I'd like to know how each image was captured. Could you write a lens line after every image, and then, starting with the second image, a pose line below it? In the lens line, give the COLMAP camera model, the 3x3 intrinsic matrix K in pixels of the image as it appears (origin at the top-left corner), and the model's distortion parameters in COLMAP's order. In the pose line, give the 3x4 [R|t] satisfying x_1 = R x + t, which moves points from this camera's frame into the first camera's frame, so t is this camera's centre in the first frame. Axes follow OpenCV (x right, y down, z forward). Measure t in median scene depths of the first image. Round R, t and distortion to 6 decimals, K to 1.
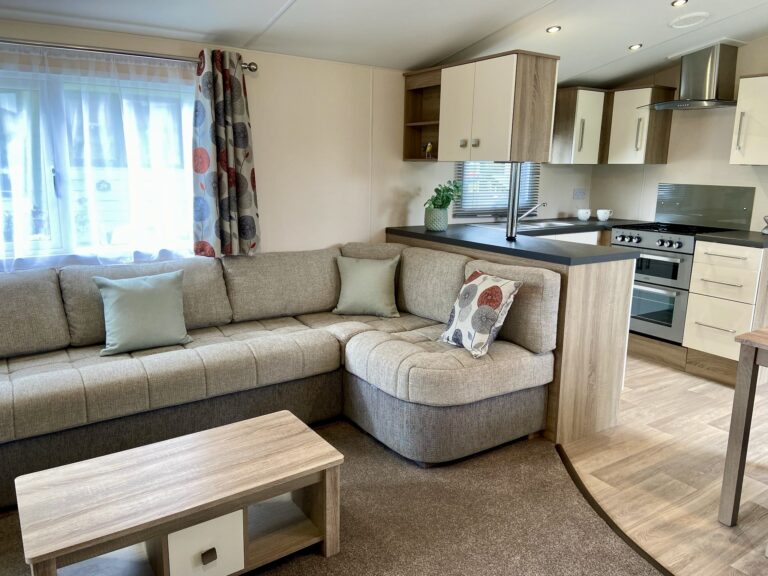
lens RADIAL K [[575.2, 0, 384.2], [0, 575.2, 278.5], [0, 0, 1]] dist [0.123984, -0.154101]
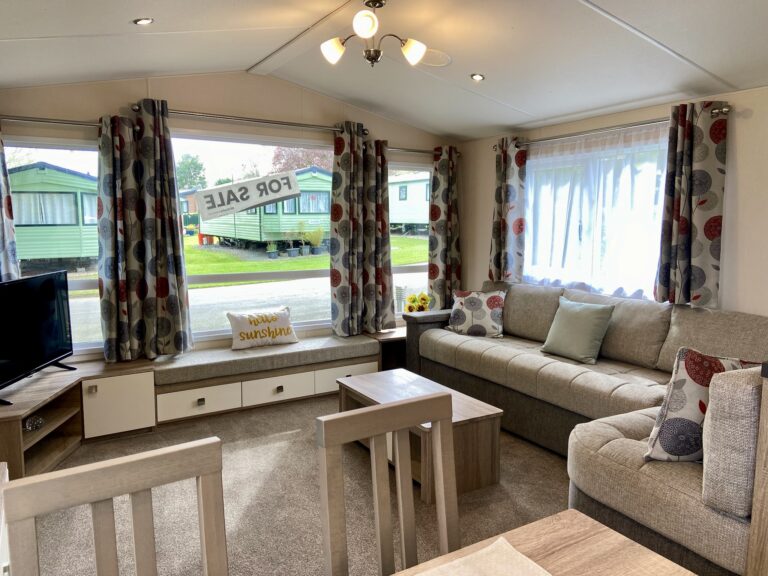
lens RADIAL K [[575.8, 0, 386.4], [0, 575.8, 274.5], [0, 0, 1]] dist [0.132932, -0.168314]
pose [[-0.051370, 0.080006, -0.995470, 0.757198], [-0.199763, 0.975818, 0.088735, -0.079860], [0.978497, 0.203417, -0.034146, 0.550970]]
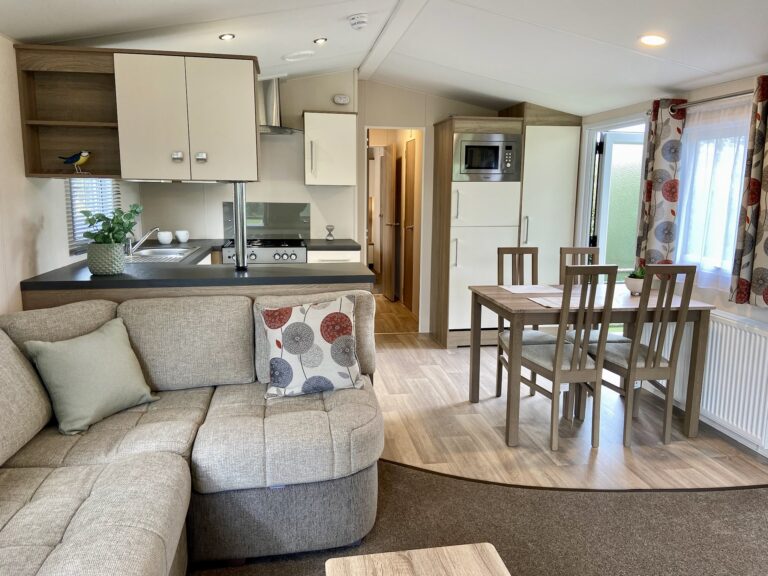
lens RADIAL K [[575.2, 0, 384.2], [0, 575.2, 278.5], [0, 0, 1]] dist [0.123984, -0.154101]
pose [[0.414833, -0.151658, 0.897170, -0.505620], [0.175634, 0.980815, 0.084587, -0.095054], [-0.892785, 0.122484, 0.433511, 0.455837]]
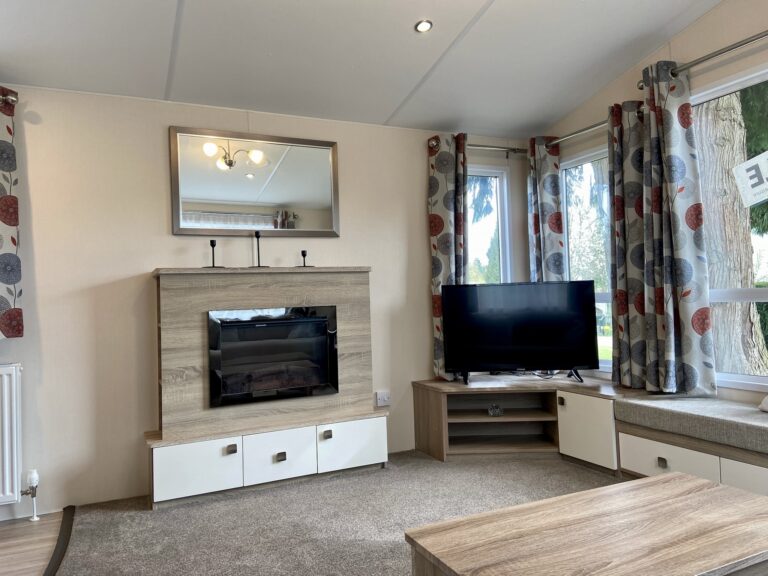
lens RADIAL K [[575.2, 0, 384.2], [0, 575.2, 278.5], [0, 0, 1]] dist [0.123984, -0.154101]
pose [[-0.988430, 0.019497, 0.150422, -0.096244], [0.044227, 0.985657, 0.162860, -0.061282], [-0.145089, 0.167628, -0.975115, 1.012048]]
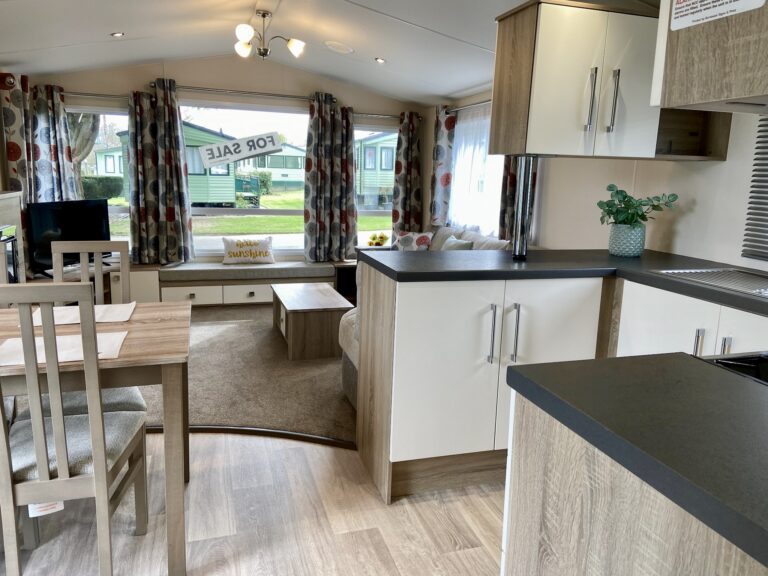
lens RADIAL K [[575.8, 0, 386.4], [0, 575.8, 274.5], [0, 0, 1]] dist [0.132932, -0.168314]
pose [[-0.279421, 0.139379, -0.949999, 1.042205], [-0.221605, 0.953334, 0.205048, -0.173597], [0.934246, 0.267819, -0.235495, 1.082394]]
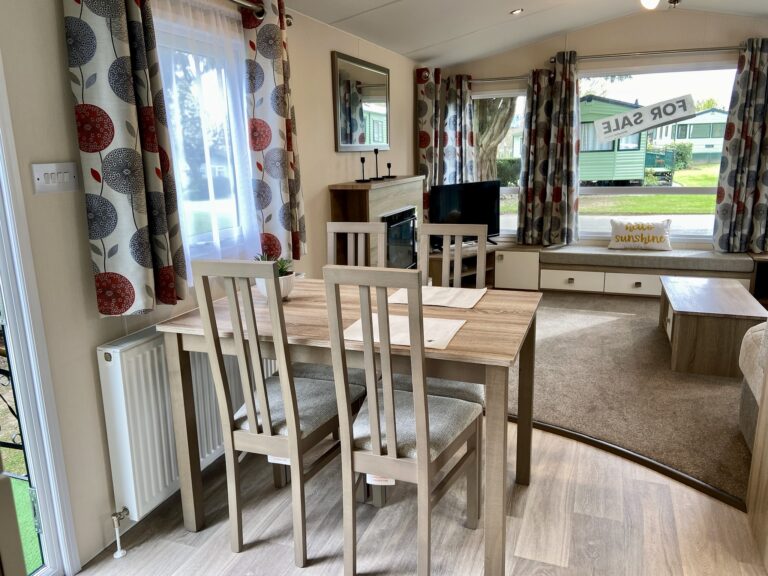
lens RADIAL K [[575.2, 0, 384.2], [0, 575.2, 278.5], [0, 0, 1]] dist [0.123984, -0.154101]
pose [[-0.814463, 0.124949, -0.566602, 0.937355], [-0.108415, 0.926565, 0.360171, -0.171517], [0.569997, 0.354774, -0.741107, 1.071438]]
